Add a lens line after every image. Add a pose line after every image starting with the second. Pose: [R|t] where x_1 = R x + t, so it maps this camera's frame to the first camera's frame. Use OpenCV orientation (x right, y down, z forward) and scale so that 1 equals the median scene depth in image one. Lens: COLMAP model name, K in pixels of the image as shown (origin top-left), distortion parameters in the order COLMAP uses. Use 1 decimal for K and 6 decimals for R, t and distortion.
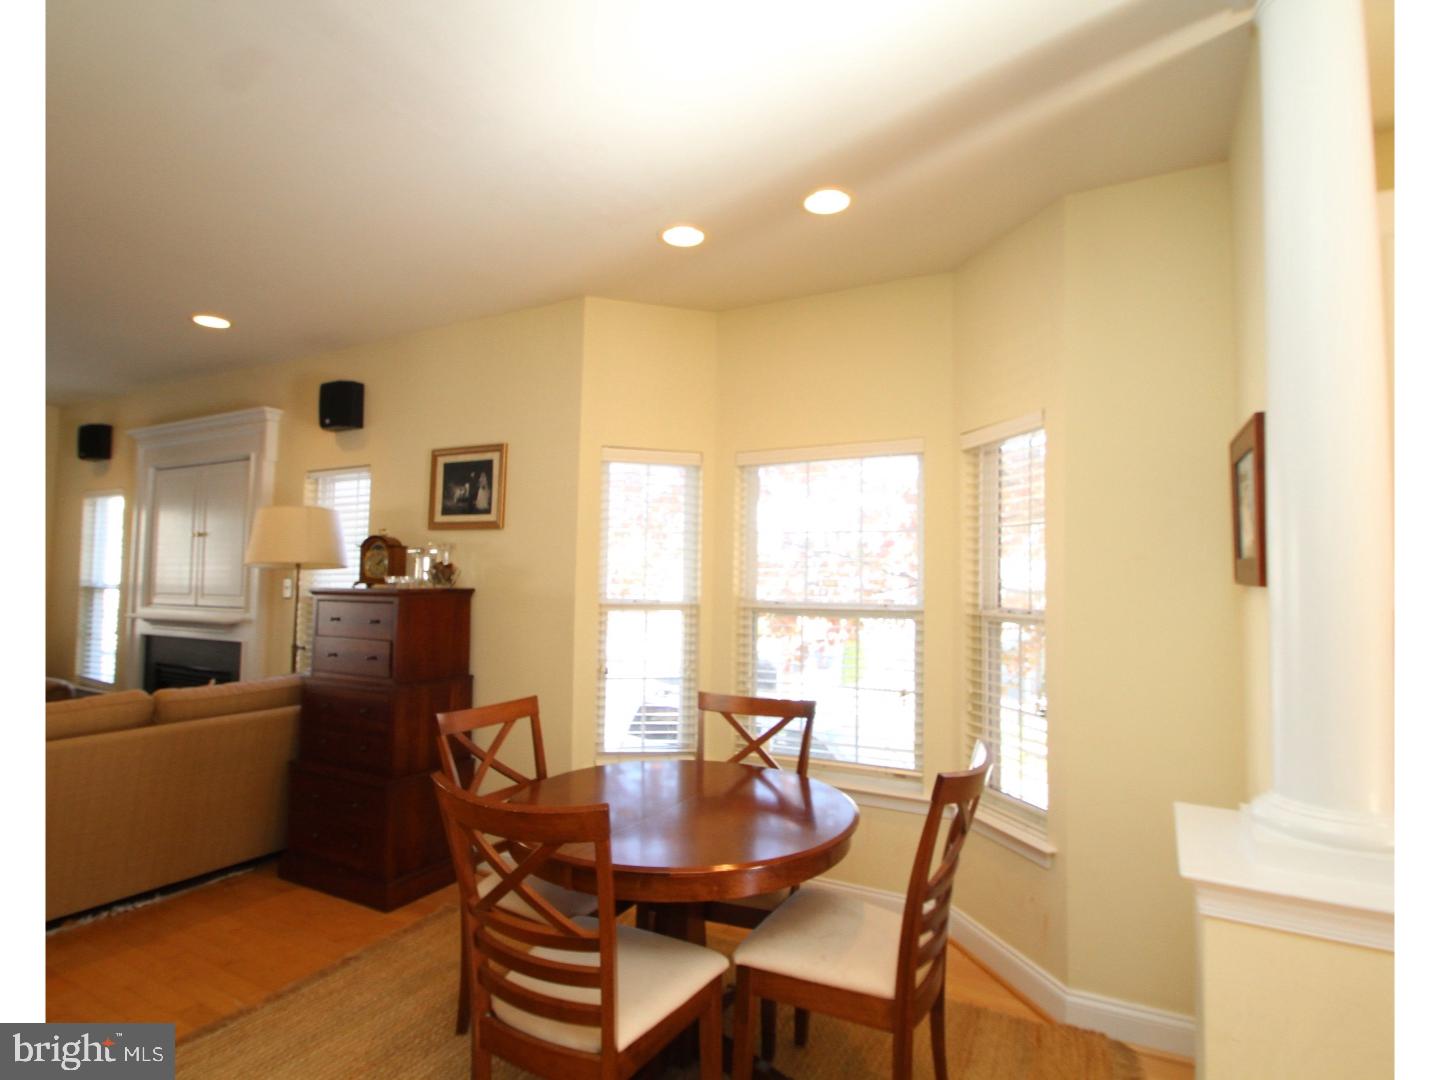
lens RADIAL K [[767.4, 0, 723.2], [0, 767.4, 550.8], [0, 0, 1]] dist [-0.003126, -0.000985]
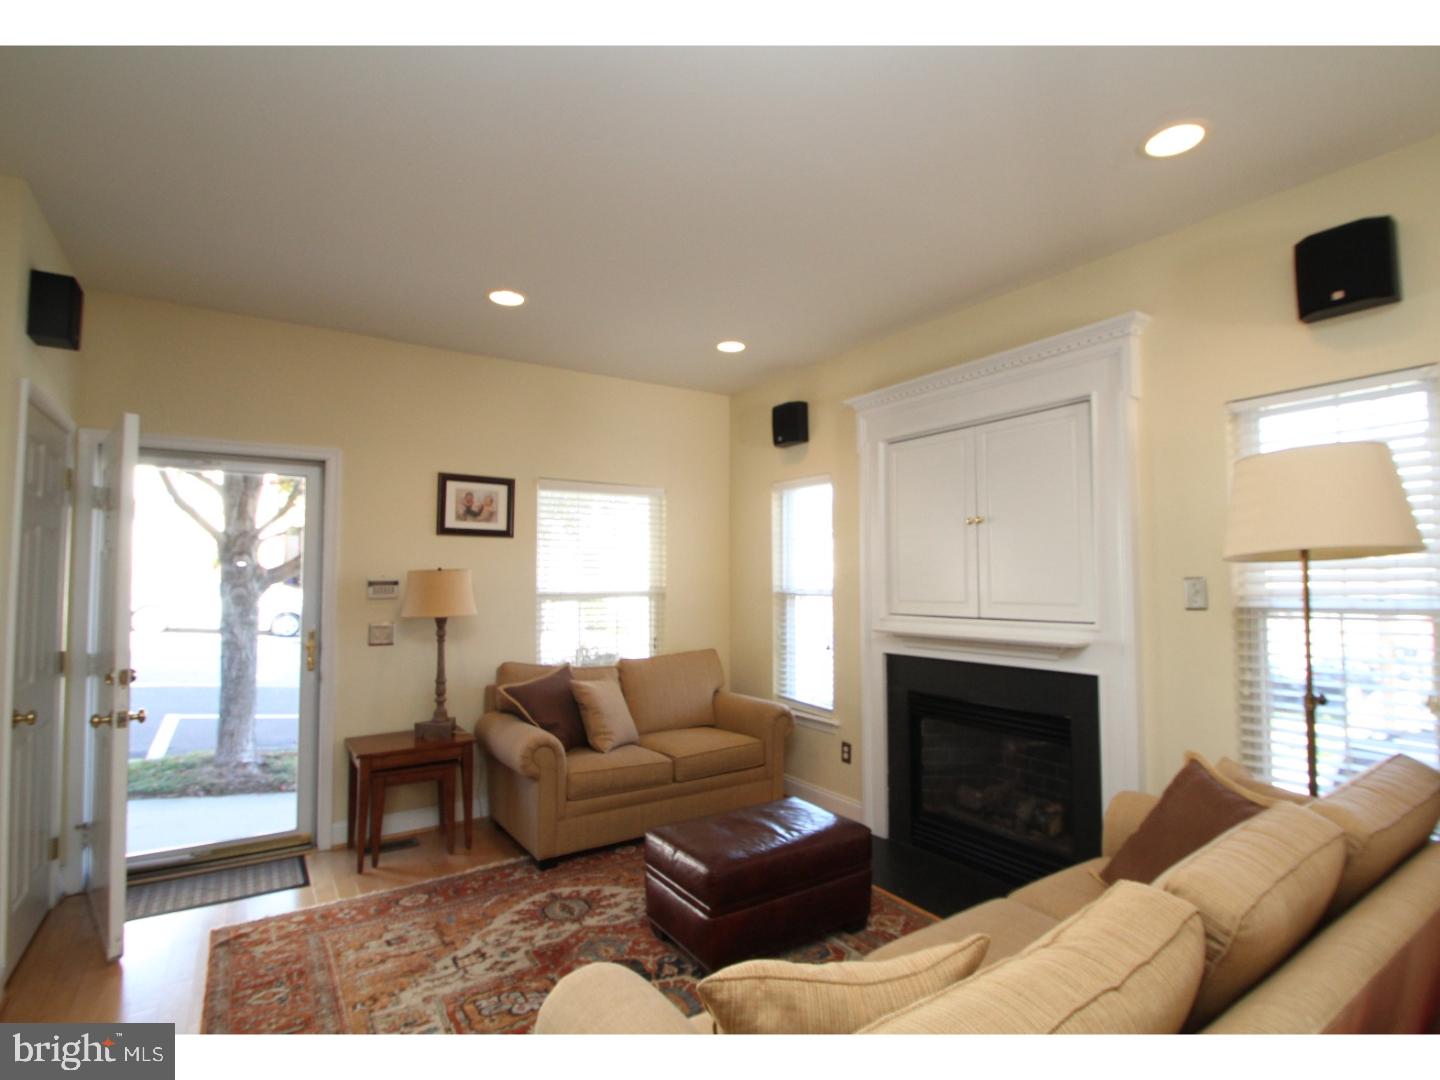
lens RADIAL K [[699.8, 0, 717.0], [0, 699.8, 534.3], [0, 0, 1]] dist [0.000044, 0.000224]
pose [[0.883862, -0.046183, -0.465463, -0.519189], [0.033546, 0.998810, -0.035402, 0.006352], [0.466544, 0.015676, 0.884359, 0.259162]]
